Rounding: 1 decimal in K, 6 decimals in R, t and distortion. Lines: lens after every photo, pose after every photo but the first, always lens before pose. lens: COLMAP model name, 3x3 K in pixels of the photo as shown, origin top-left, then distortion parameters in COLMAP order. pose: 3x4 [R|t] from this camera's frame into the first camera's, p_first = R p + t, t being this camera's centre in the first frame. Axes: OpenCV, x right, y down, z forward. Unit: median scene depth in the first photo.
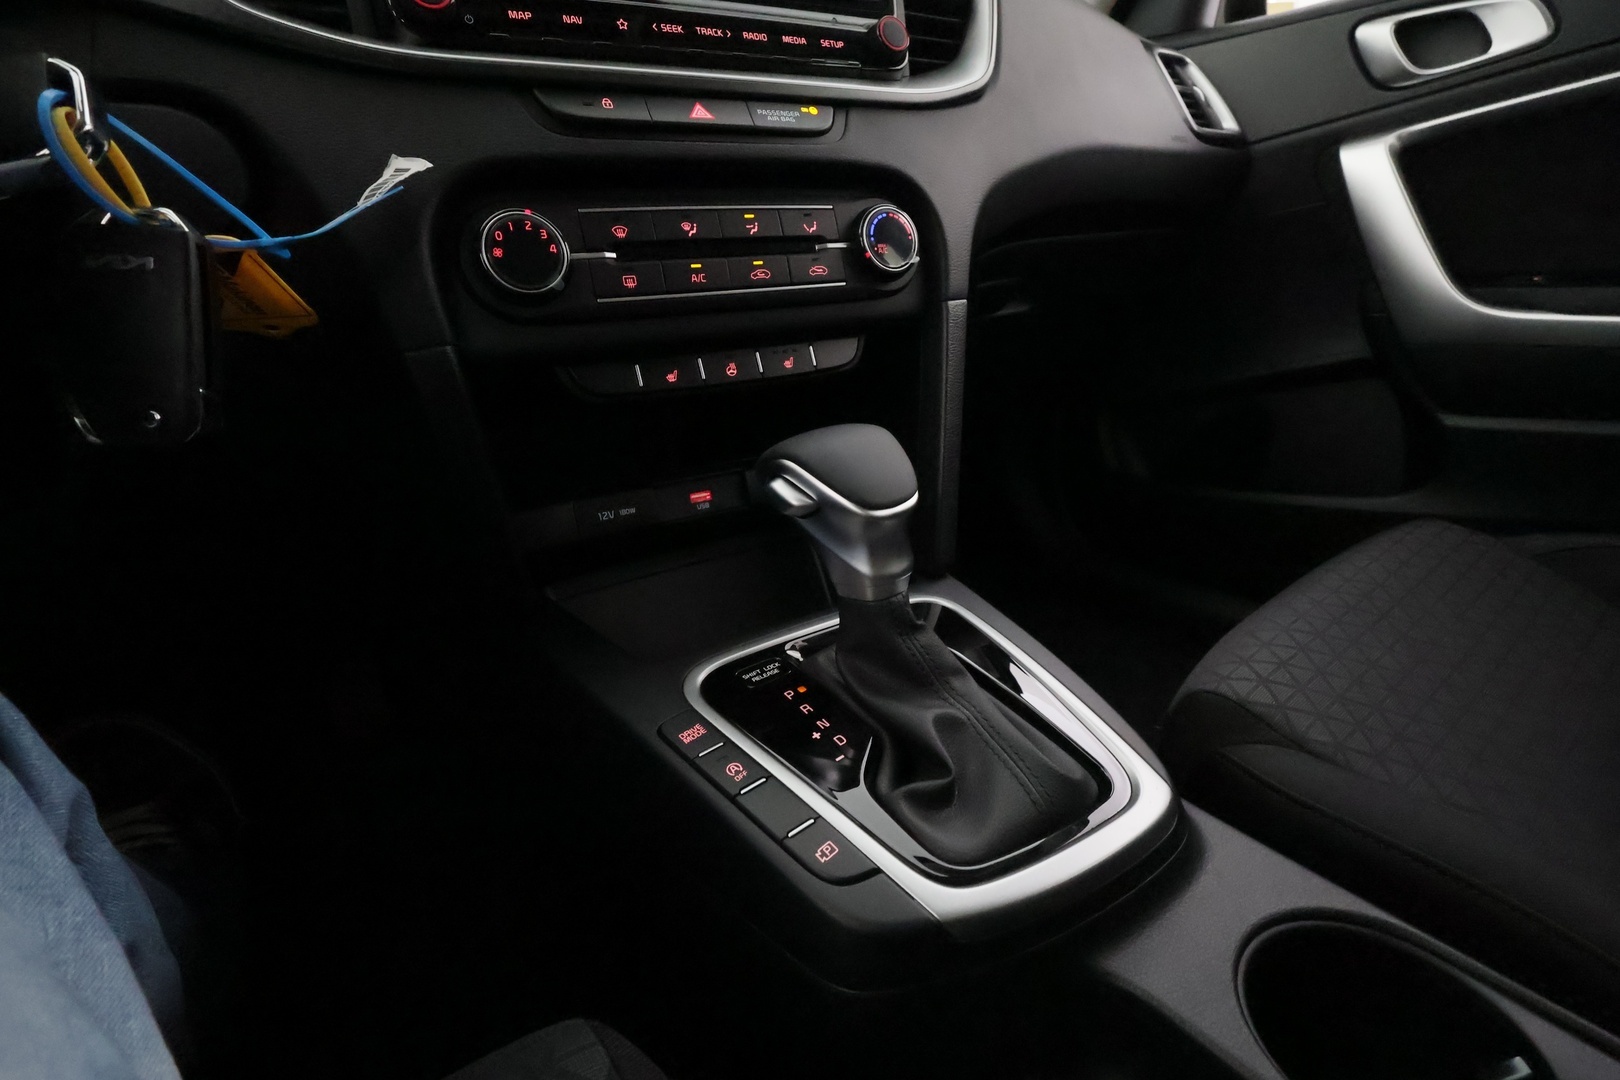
lens RADIAL K [[747.2, 0, 810.0], [0, 747.2, 540.0], [0, 0, 1]] dist [0.002359, 0.000309]
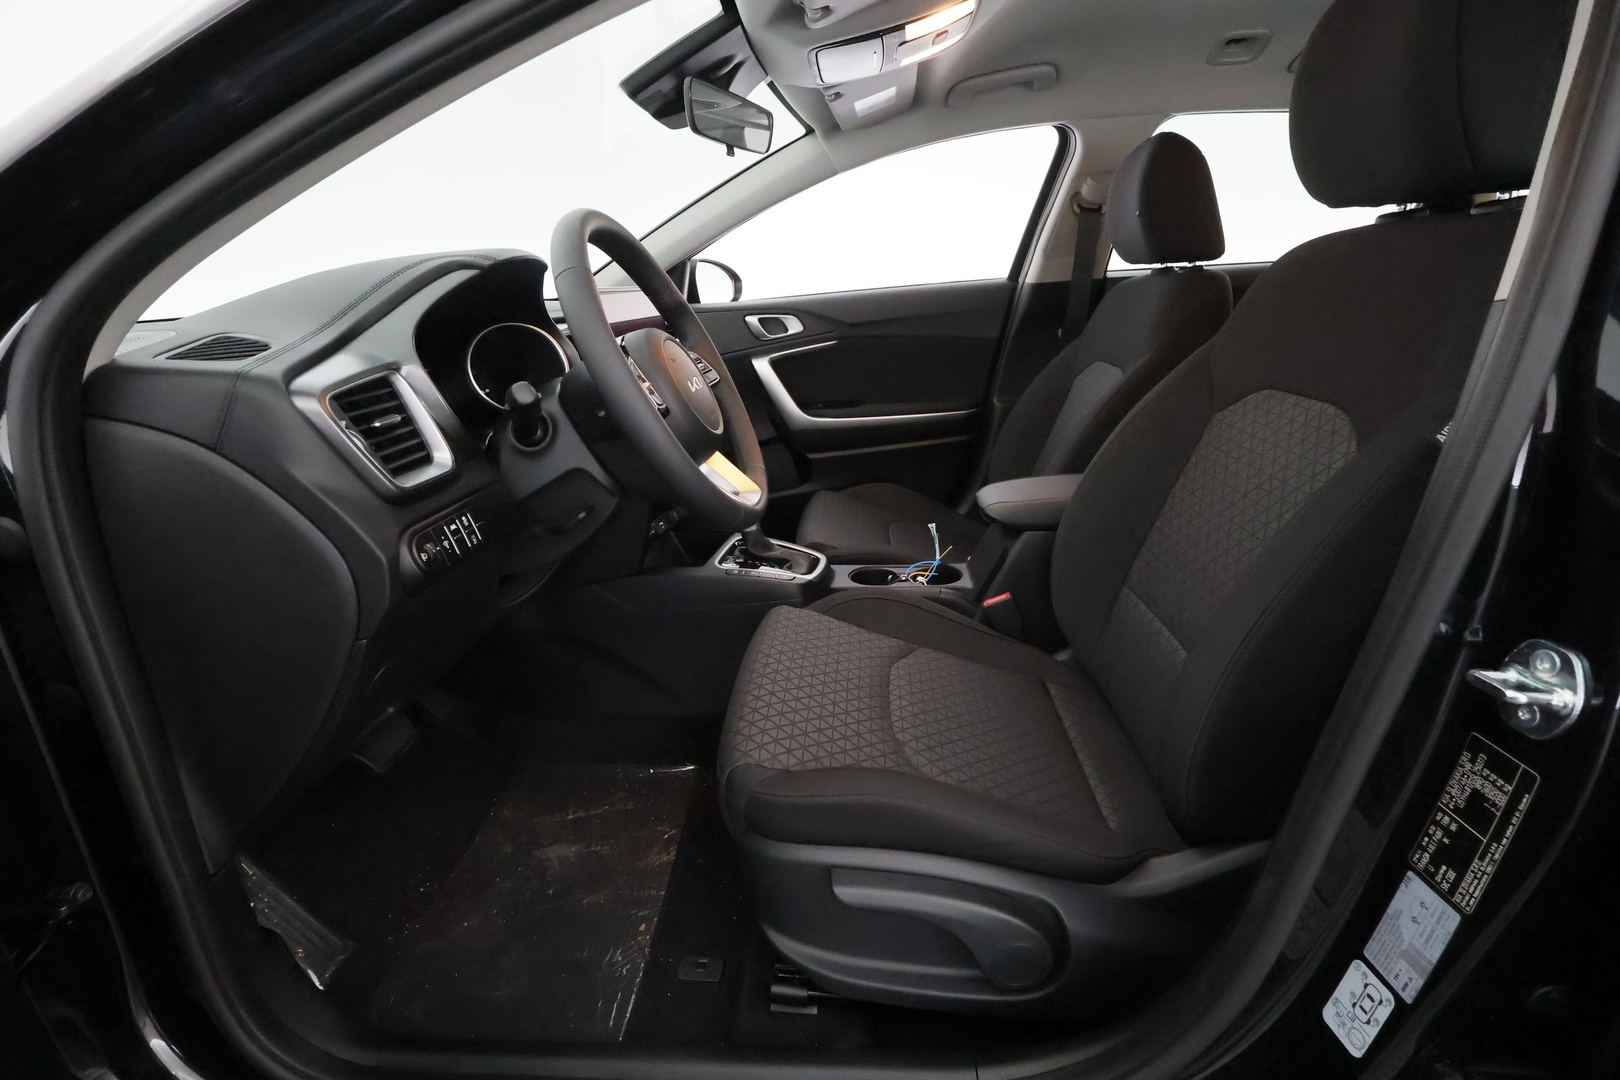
lens RADIAL K [[743.4, 0, 810.0], [0, 743.4, 540.0], [0, 0, 1]] dist [-0.001548, 0.000395]
pose [[0.673143, -0.221520, 0.705555, -1.985499], [0.274759, 0.960702, 0.039490, 0.048097], [-0.686576, 0.167275, 0.707554, -1.525701]]
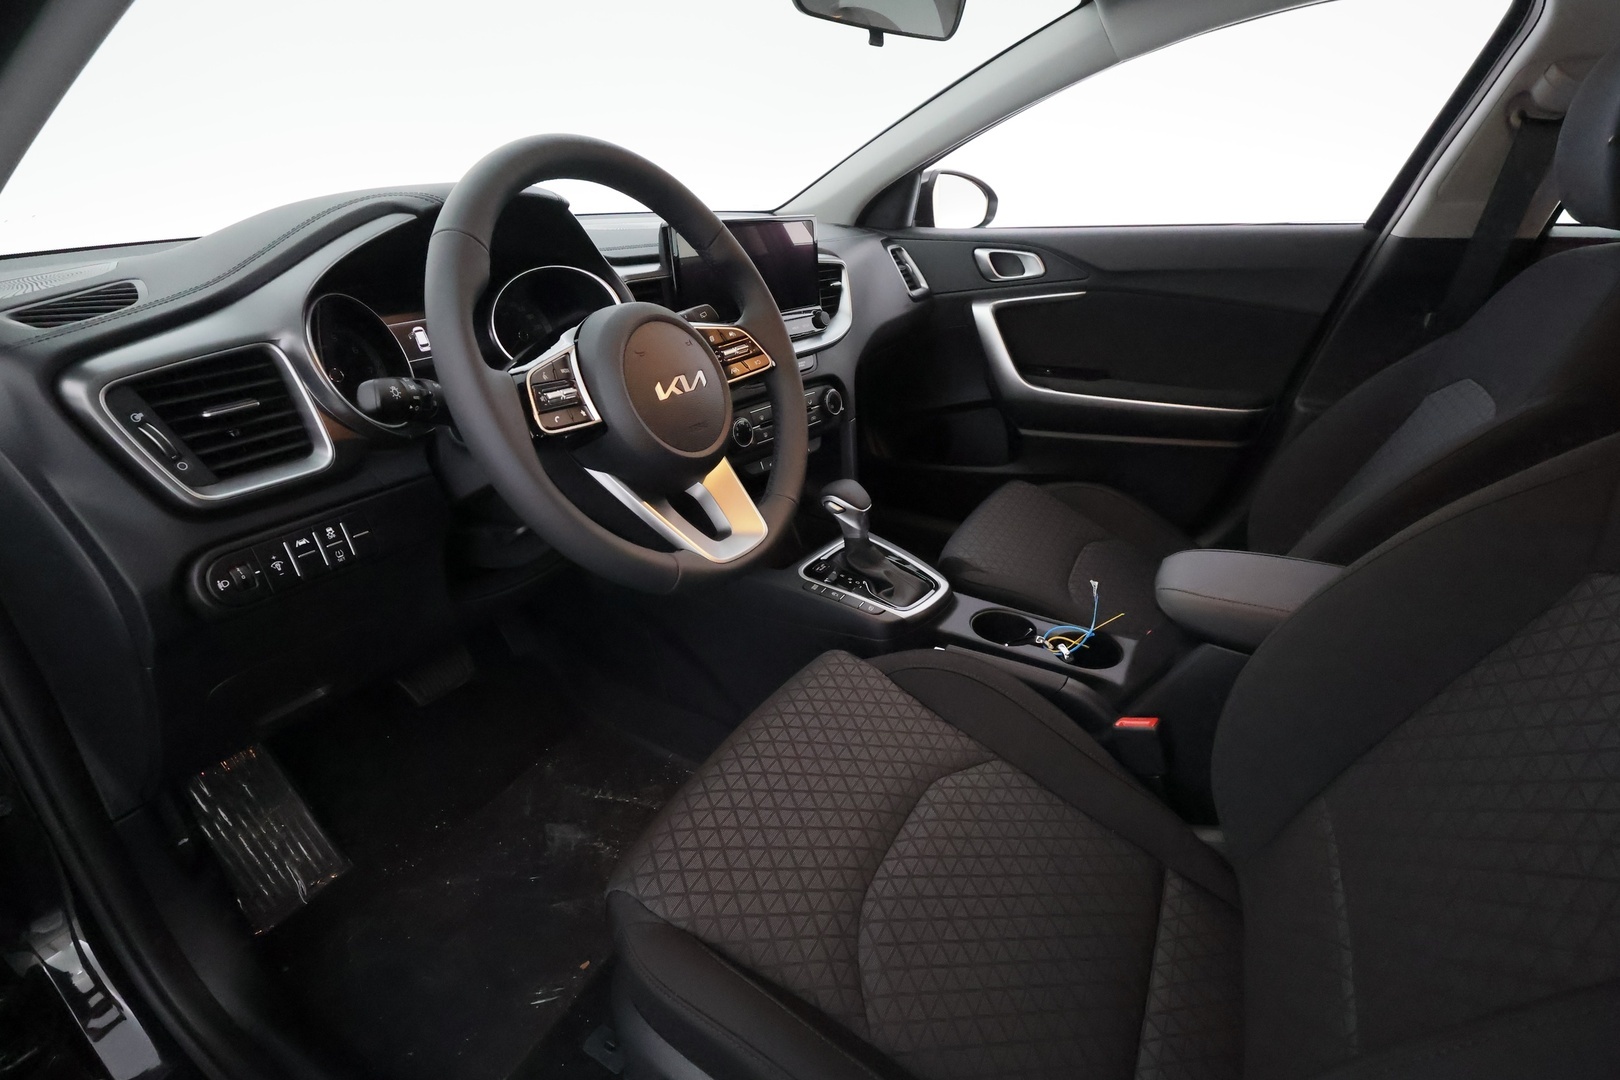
lens RADIAL K [[743.4, 0, 810.0], [0, 743.4, 540.0], [0, 0, 1]] dist [-0.001548, 0.000395]
pose [[0.922670, -0.117623, 0.367212, -1.014943], [0.091075, 0.991870, 0.088872, -0.165888], [-0.374680, -0.048556, 0.925882, -1.449167]]
